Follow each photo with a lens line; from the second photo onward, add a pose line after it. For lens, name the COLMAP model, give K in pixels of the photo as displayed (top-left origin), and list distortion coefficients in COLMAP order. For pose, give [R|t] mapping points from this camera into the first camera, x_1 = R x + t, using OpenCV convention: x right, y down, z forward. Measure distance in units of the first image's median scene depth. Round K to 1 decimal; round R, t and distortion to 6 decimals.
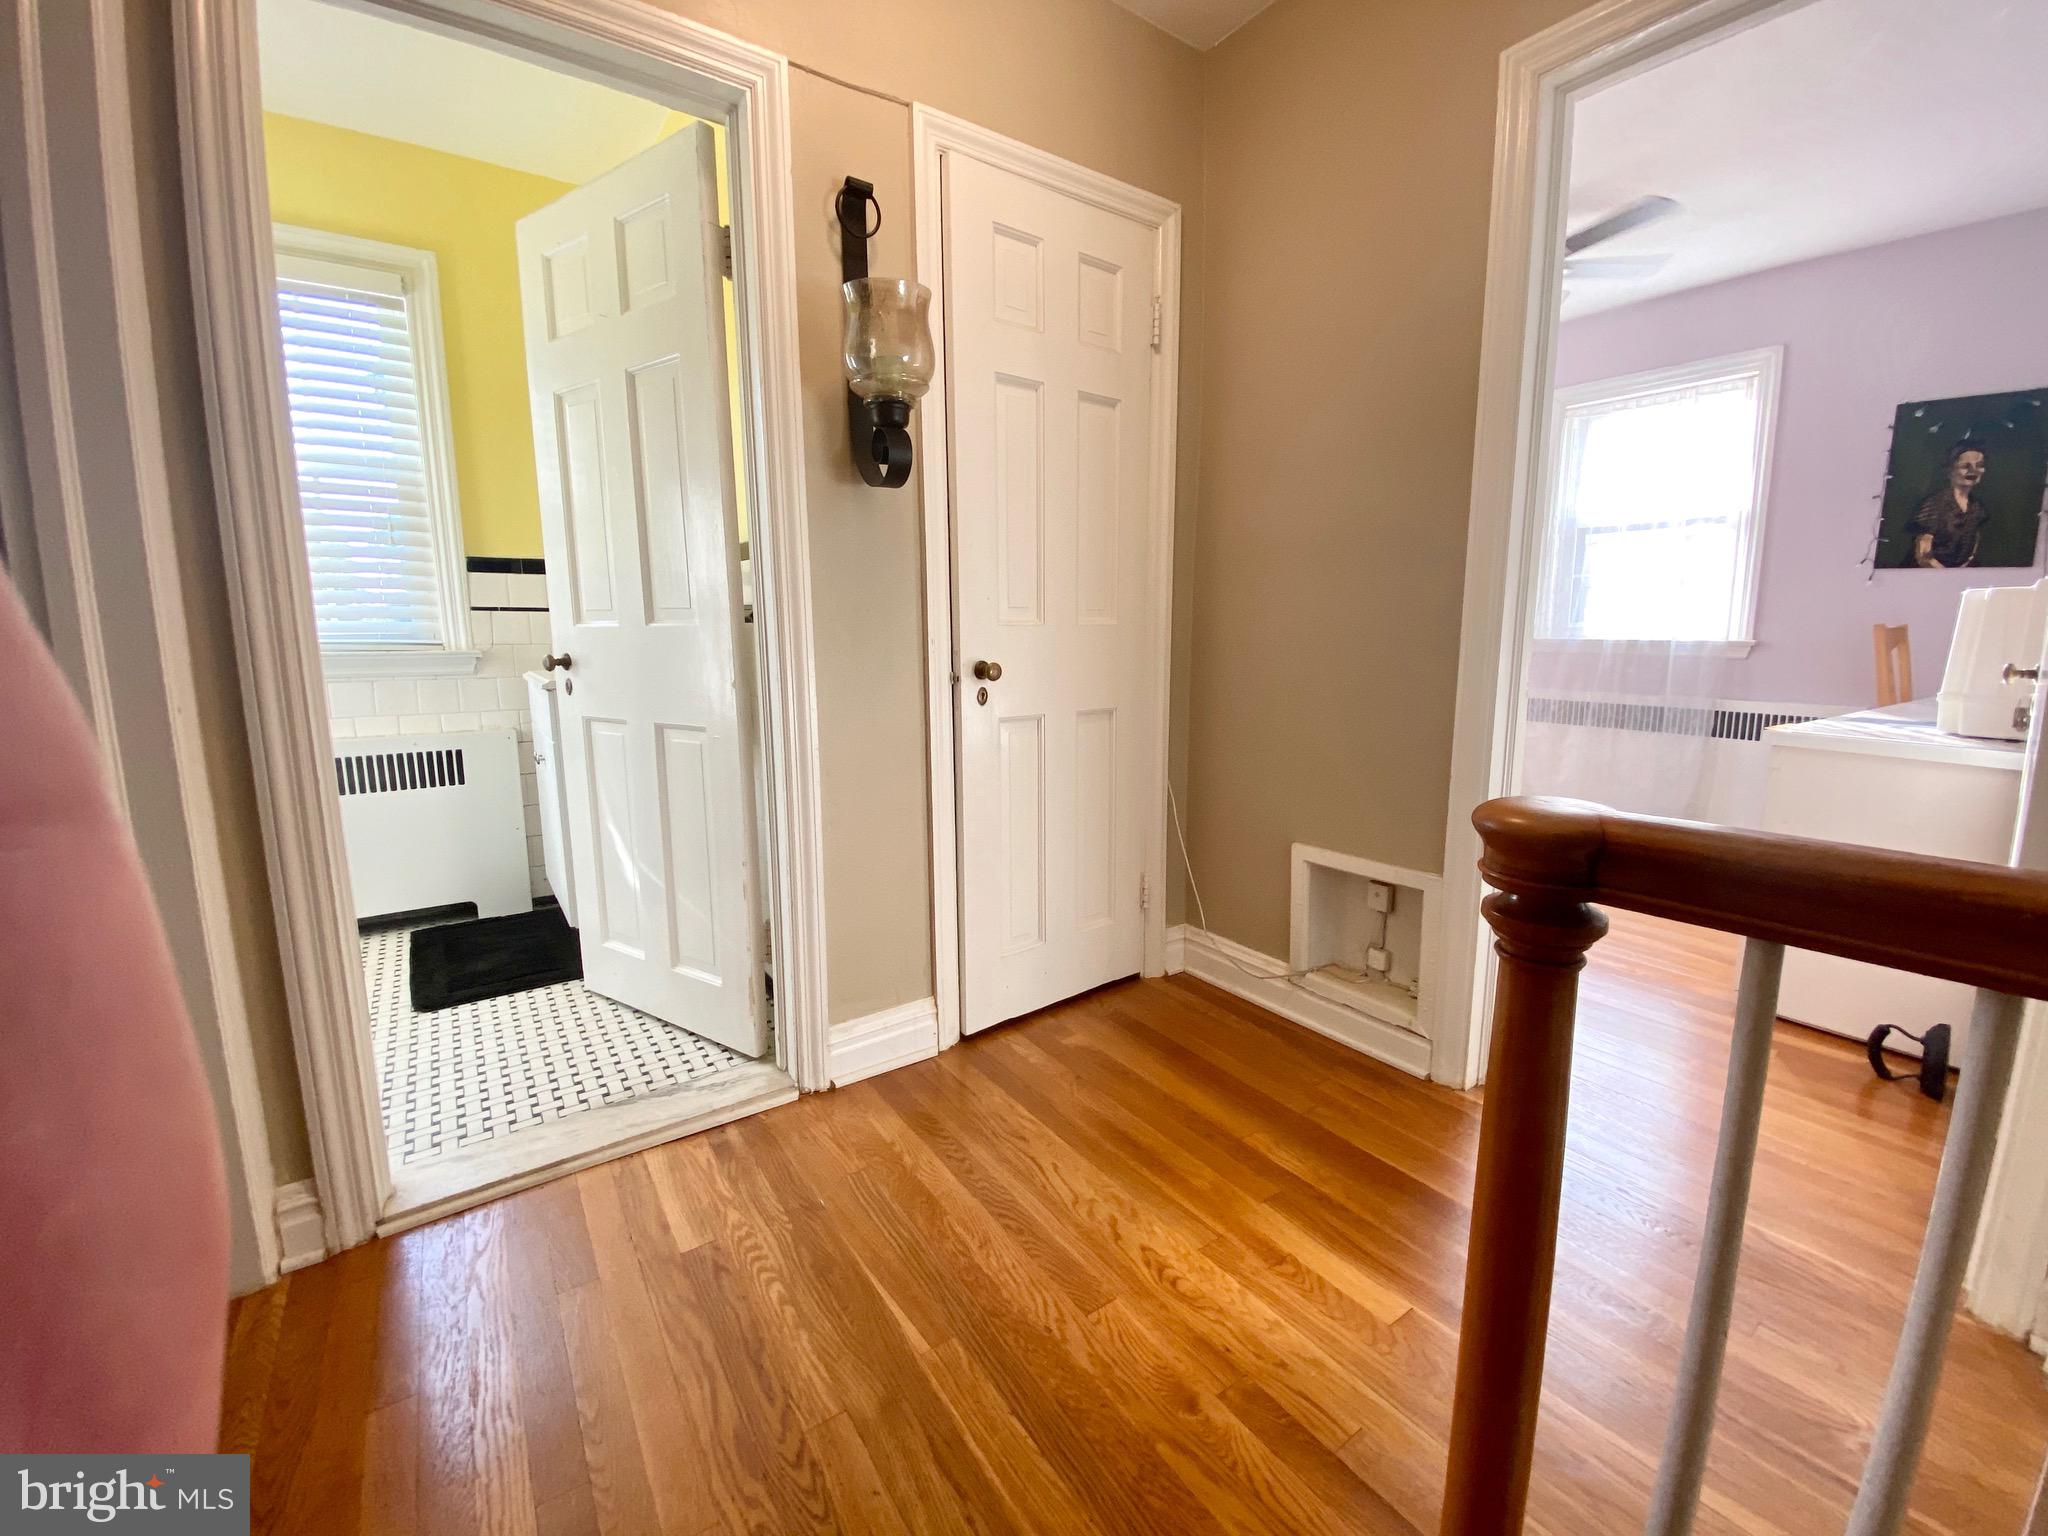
lens RADIAL K [[827.5, 0, 1031.0], [0, 827.5, 760.9], [0, 0, 1]] dist [0.009037, -0.015681]
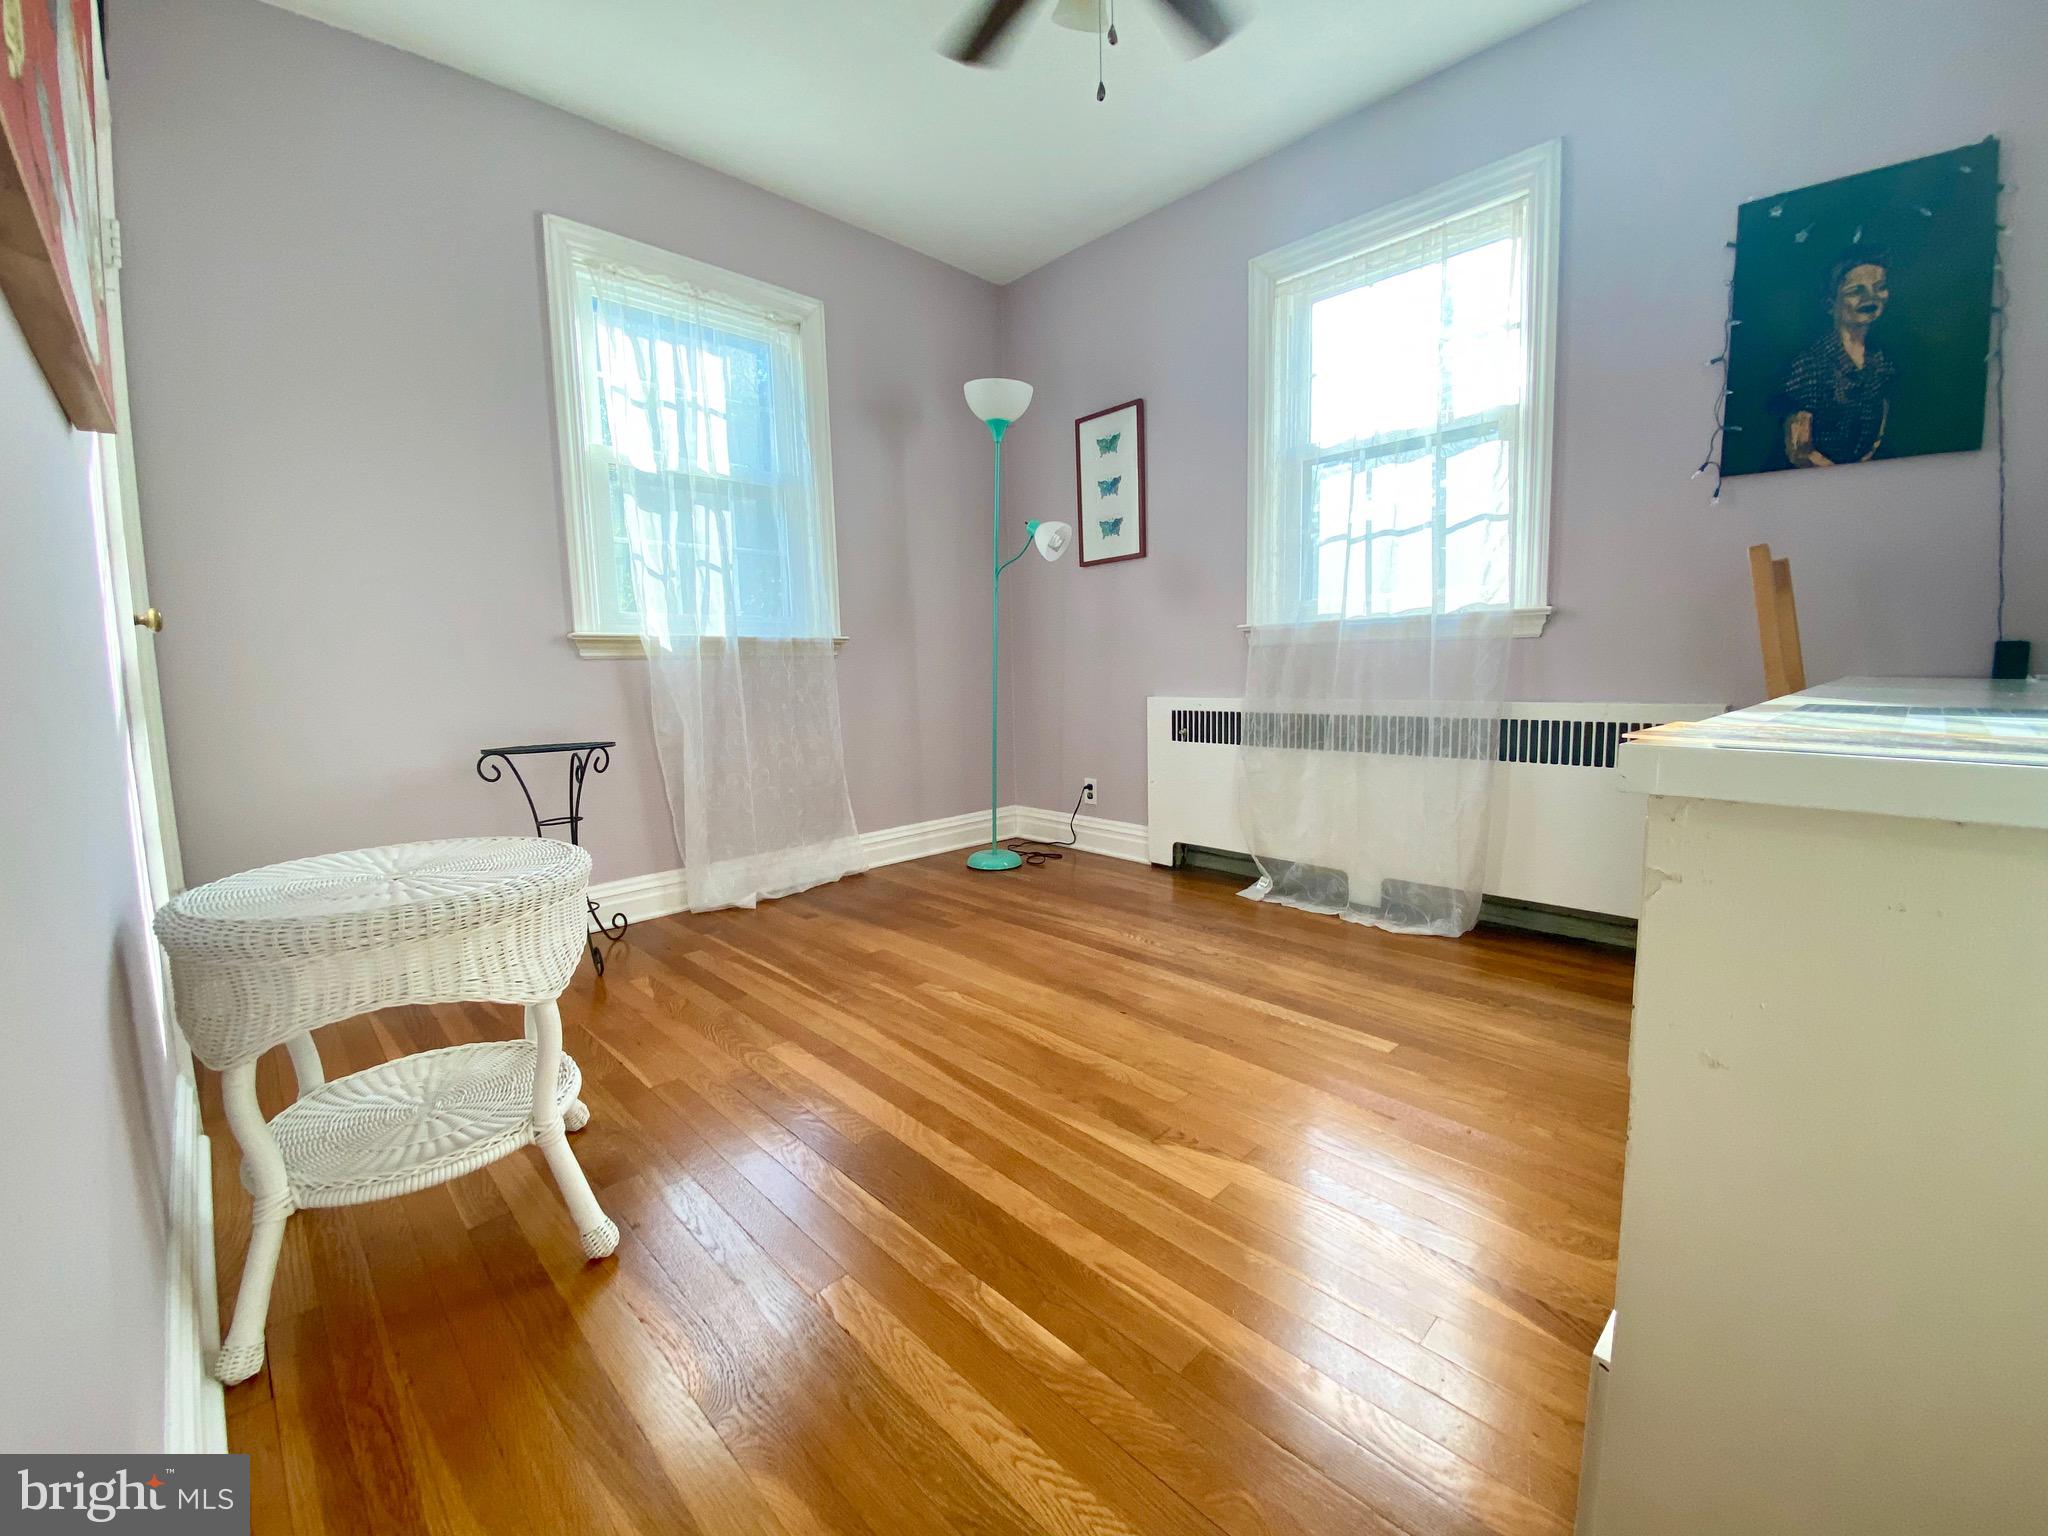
lens RADIAL K [[827.5, 0, 1033.1], [0, 827.5, 762.1], [0, 0, 1]] dist [0.009037, -0.015681]
pose [[0.985585, -0.038239, 0.164805, 0.422049], [0.044915, 0.998306, -0.036974, -0.023743], [-0.163113, 0.043843, 0.985633, 0.496167]]
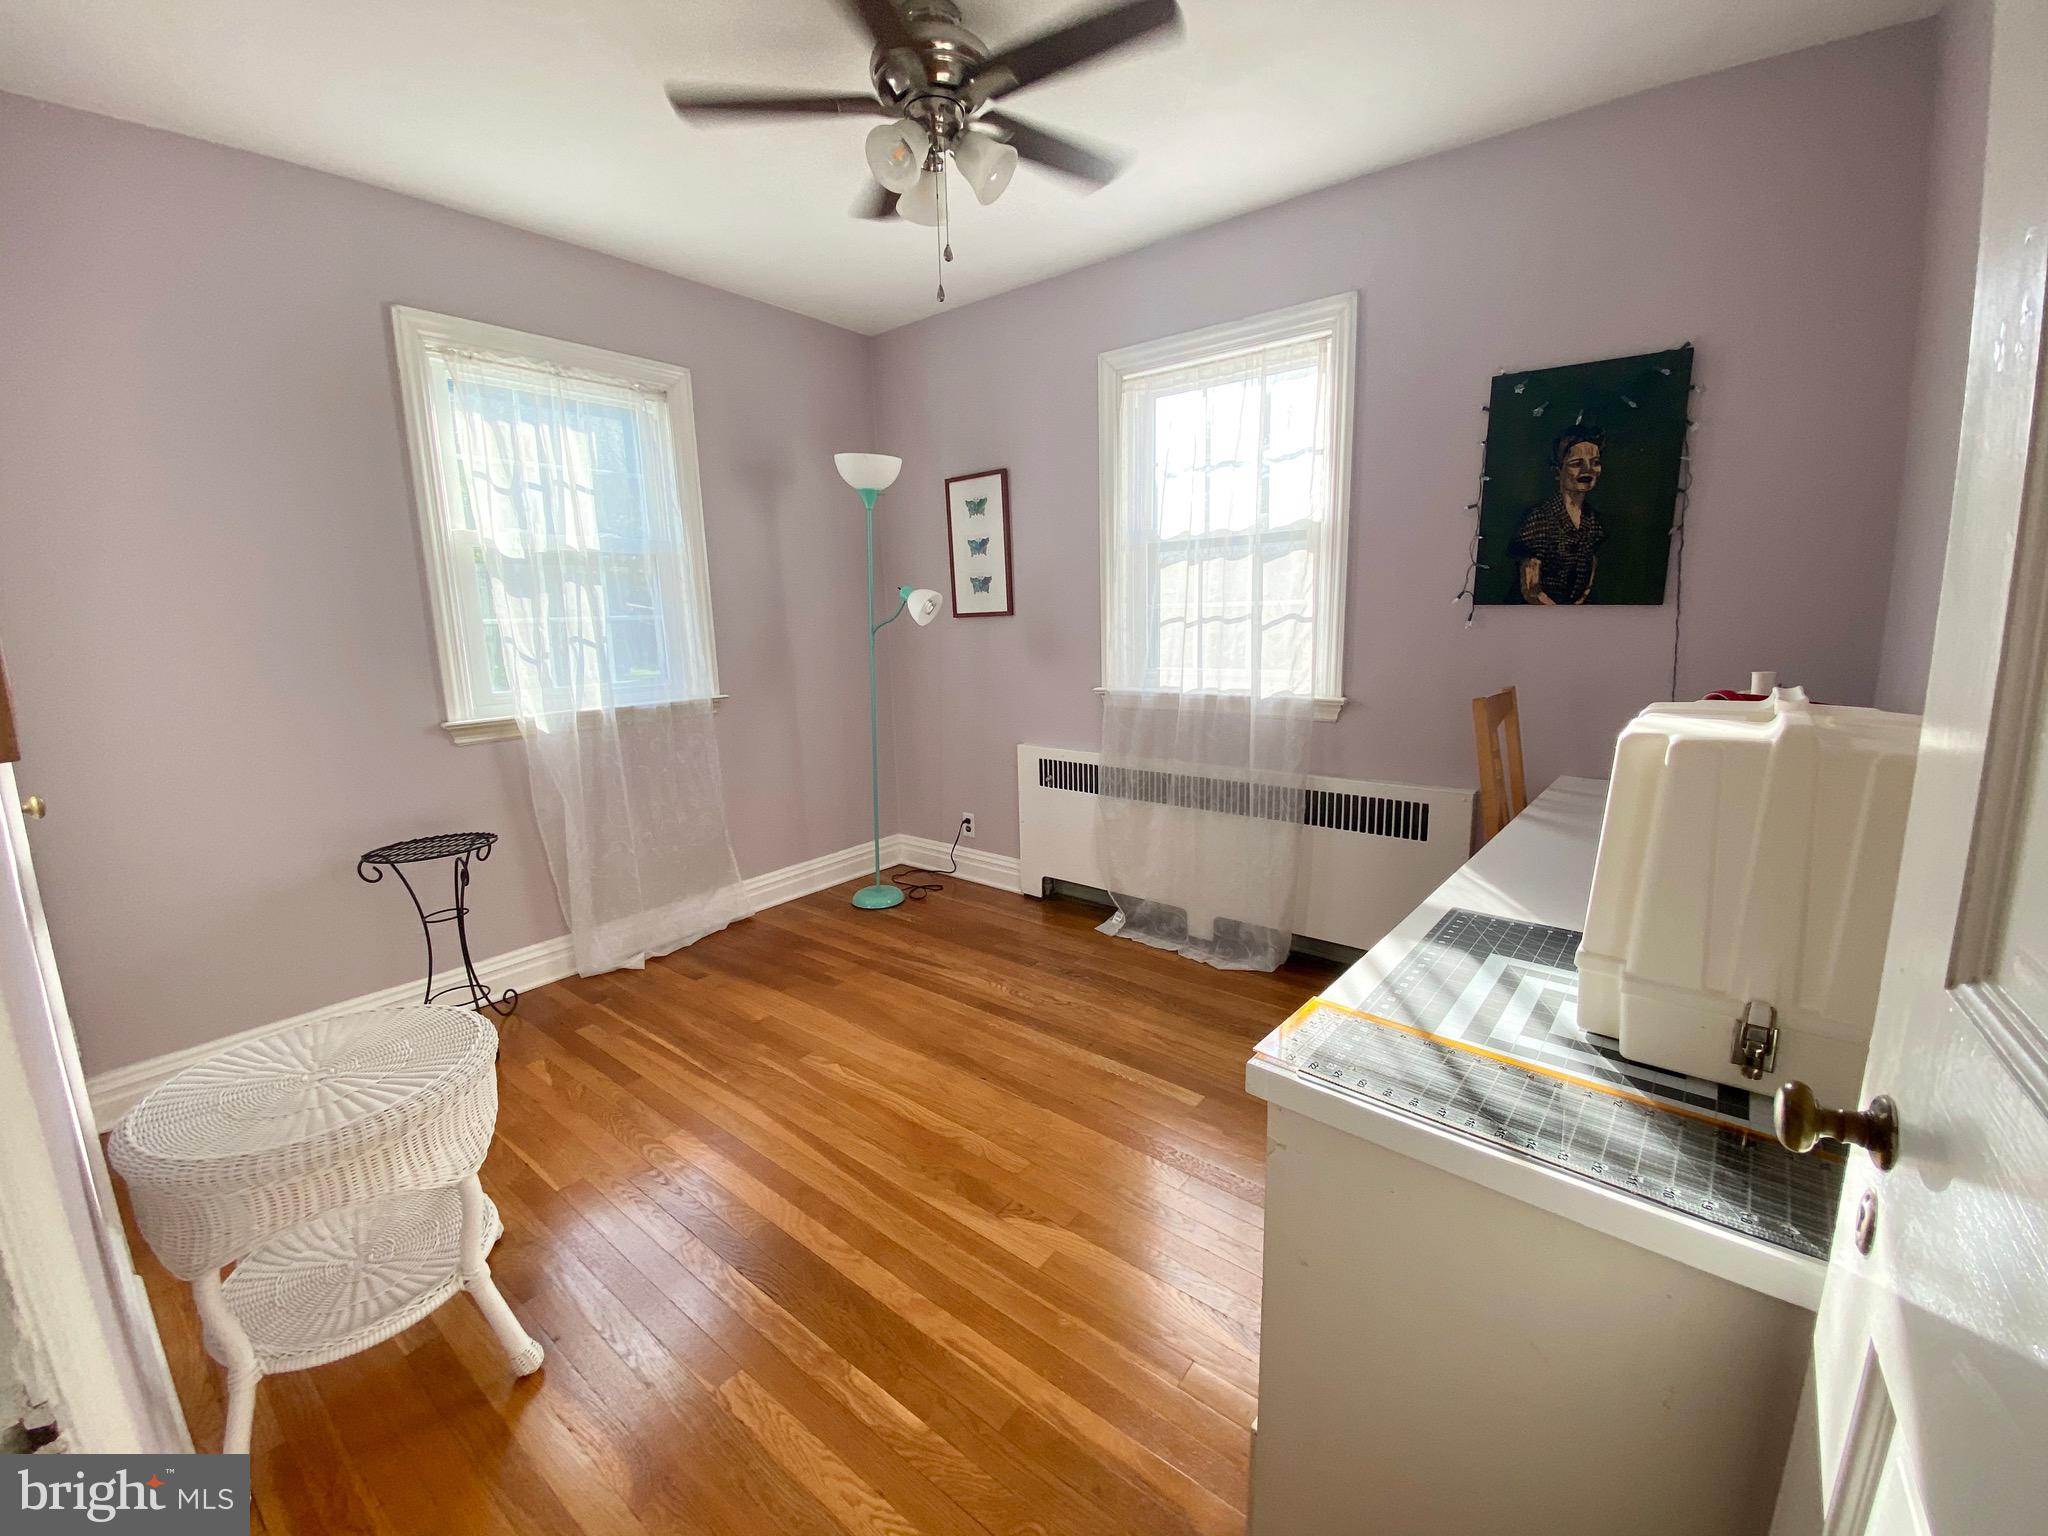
lens RADIAL K [[827.5, 0, 1035.2], [0, 827.5, 759.8], [0, 0, 1]] dist [0.009037, -0.015681]
pose [[0.956055, -0.069303, 0.284878, 0.439876], [0.063561, 0.997546, 0.029363, -0.145192], [-0.286213, -0.009966, 0.958114, 0.407619]]
